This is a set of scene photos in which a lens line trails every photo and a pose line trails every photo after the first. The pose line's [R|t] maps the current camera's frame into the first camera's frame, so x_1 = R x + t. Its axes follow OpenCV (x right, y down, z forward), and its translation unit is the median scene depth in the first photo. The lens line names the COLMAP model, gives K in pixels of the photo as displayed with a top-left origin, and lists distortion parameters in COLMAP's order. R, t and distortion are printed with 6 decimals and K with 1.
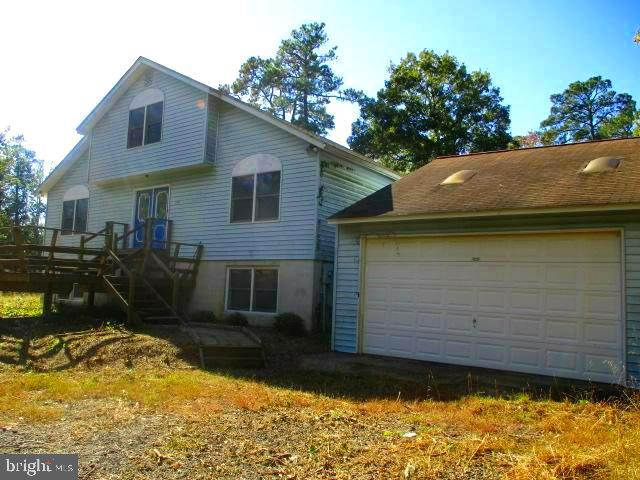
lens RADIAL K [[527.6, 0, 319.0], [0, 527.6, 216.9], [0, 0, 1]] dist [-0.003475, -0.000158]
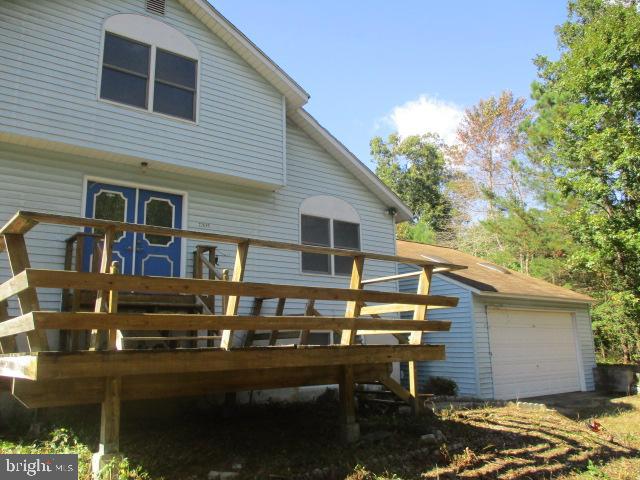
lens RADIAL K [[540.1, 0, 322.6], [0, 540.1, 231.8], [0, 0, 1]] dist [0.000079, -0.001330]
pose [[0.283329, 0.174104, 0.943087, -0.881204], [-0.095116, 0.983636, -0.153015, 0.068245], [-0.954294, -0.046349, 0.295252, 0.708996]]
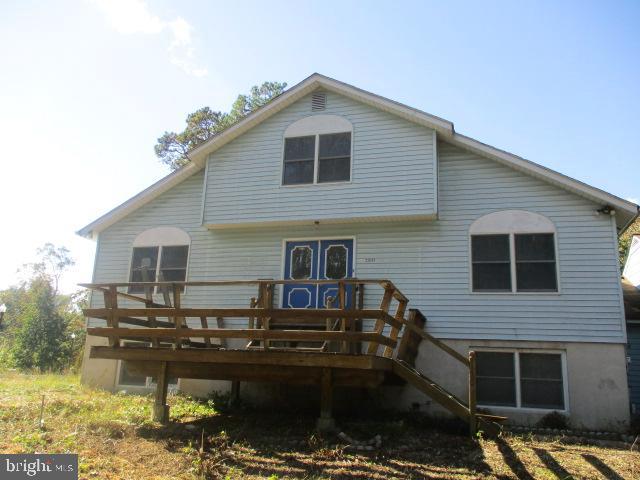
lens RADIAL K [[533.6, 0, 320.0], [0, 533.6, 240.0], [0, 0, 1]] dist [0.009449, 0.008252]
pose [[0.947135, 0.093490, 0.306912, -0.613403], [-0.062174, 0.991953, -0.110293, 0.035259], [-0.314754, 0.085380, 0.945326, 0.290983]]
